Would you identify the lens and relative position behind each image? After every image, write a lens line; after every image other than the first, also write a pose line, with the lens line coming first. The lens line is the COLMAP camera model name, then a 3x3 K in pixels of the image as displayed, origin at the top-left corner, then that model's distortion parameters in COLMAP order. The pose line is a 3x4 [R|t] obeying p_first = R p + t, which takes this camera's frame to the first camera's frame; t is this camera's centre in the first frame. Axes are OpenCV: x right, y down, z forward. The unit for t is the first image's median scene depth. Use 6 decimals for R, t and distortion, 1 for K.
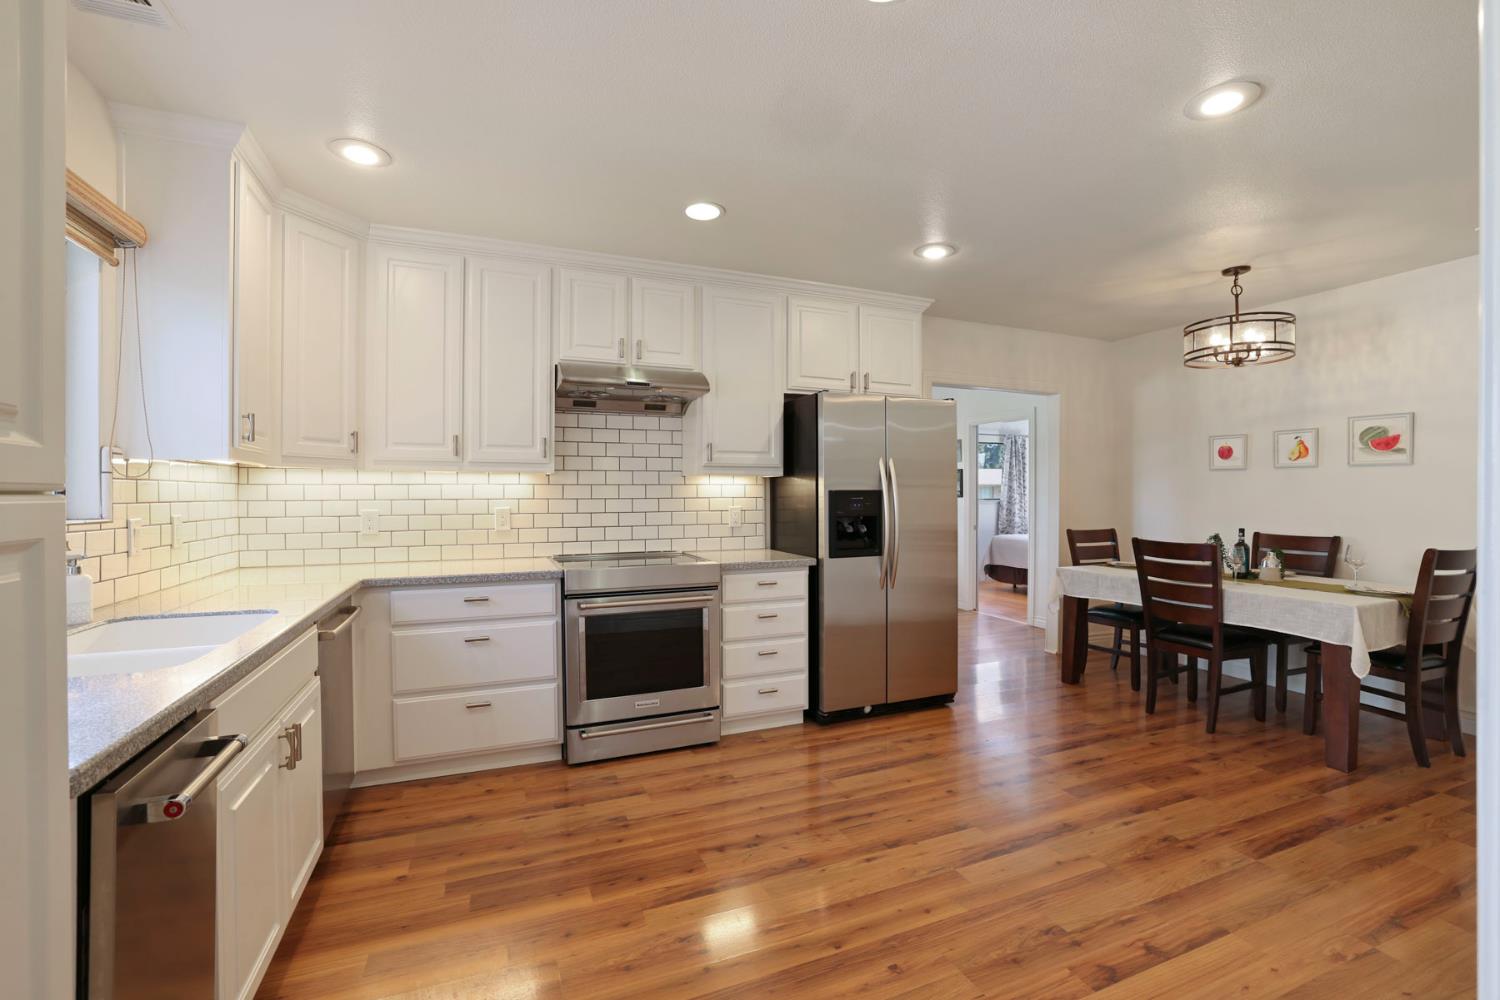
lens RADIAL K [[645.1, 0, 757.8], [0, 645.1, 490.3], [0, 0, 1]] dist [-0.044595, 0.012050]
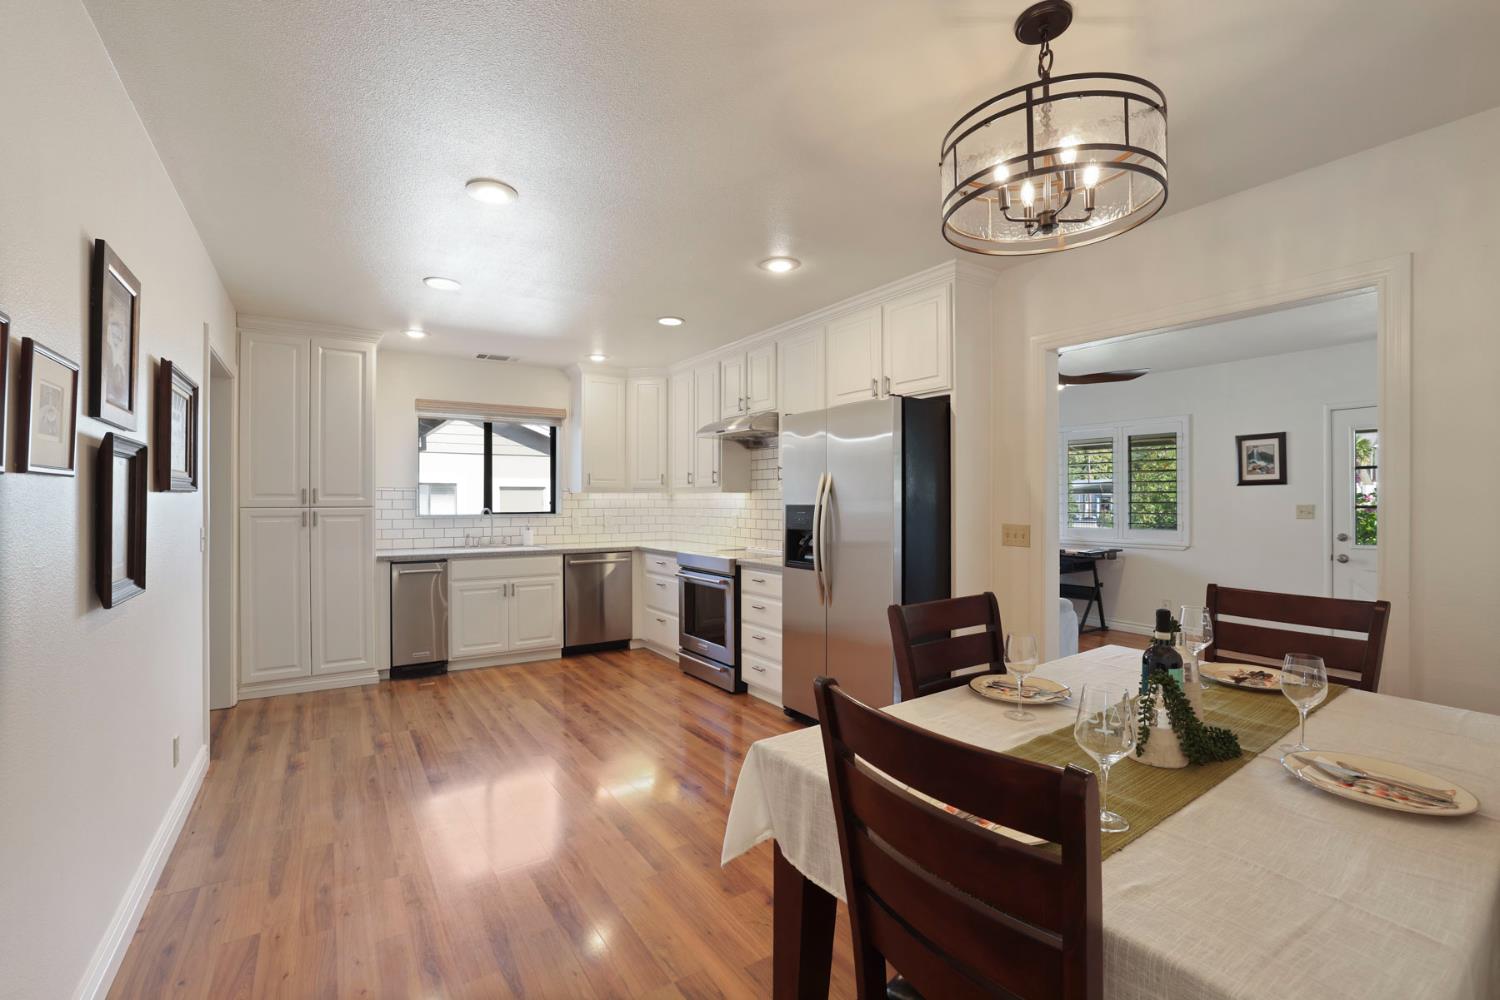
lens RADIAL K [[658.6, 0, 727.1], [0, 658.6, 496.9], [0, 0, 1]] dist [0.000018, 0.012452]
pose [[0.167280, -0.002460, -0.985906, 1.289062], [0.006467, 0.999978, -0.001398, -0.014244], [0.985888, -0.006142, 0.167292, 0.761789]]
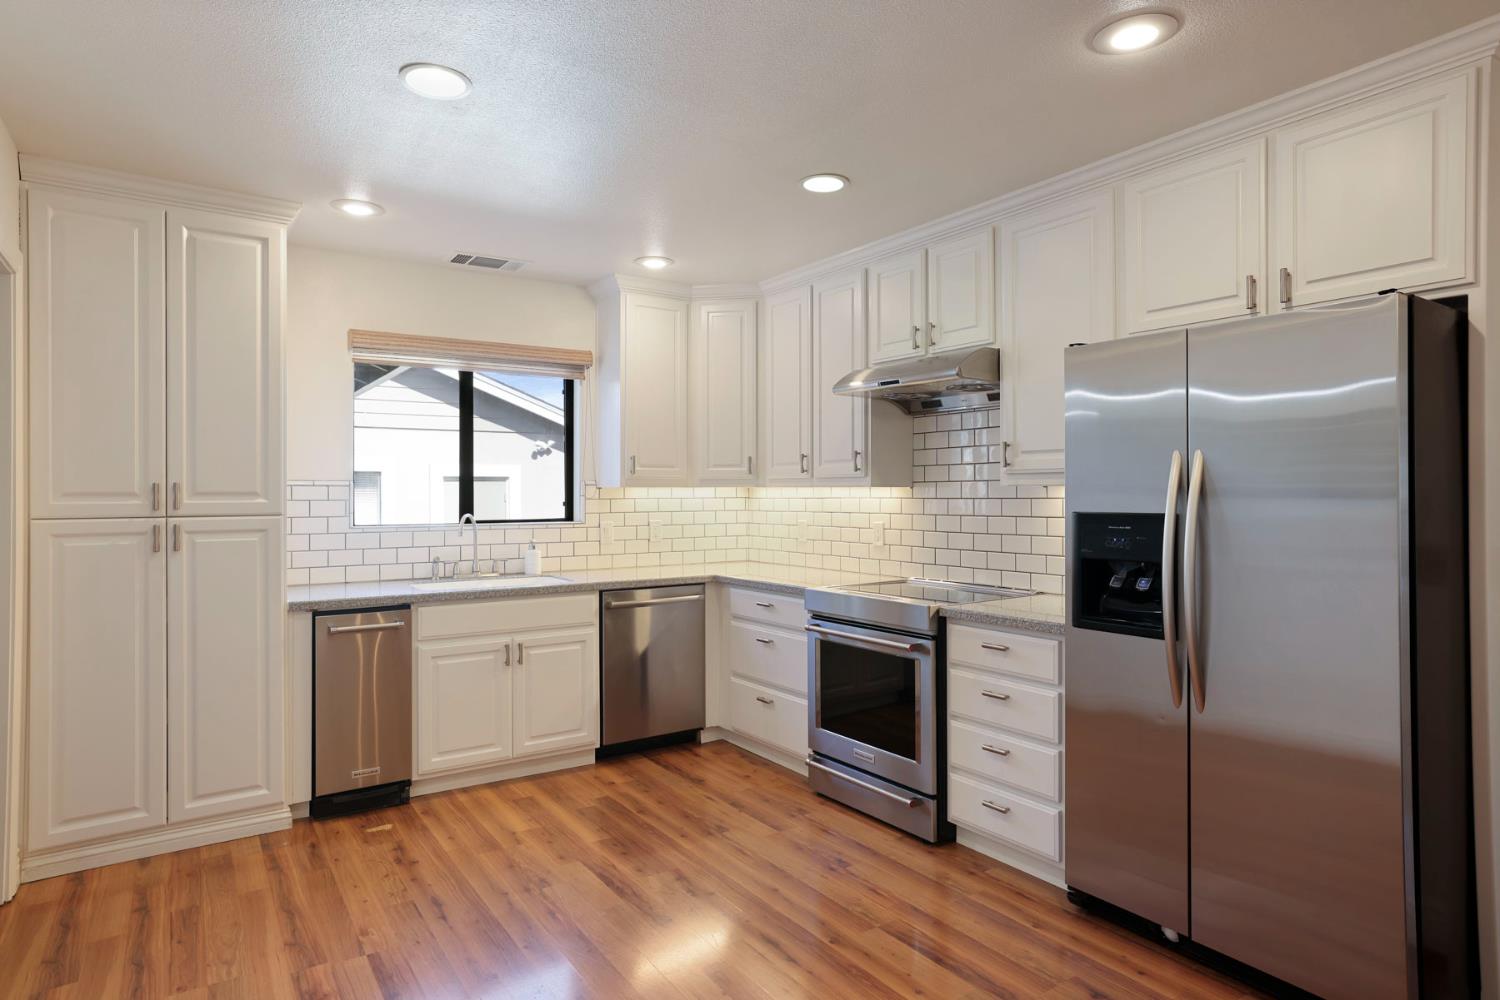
lens RADIAL K [[862.7, 0, 745.5], [0, 862.7, 485.2], [0, 0, 1]] dist [-0.002544, 0.034386]
pose [[0.198927, -0.006600, -0.979992, 0.893601], [0.008852, 0.999949, -0.004938, -0.025490], [0.979974, -0.007692, 0.198976, 0.586989]]
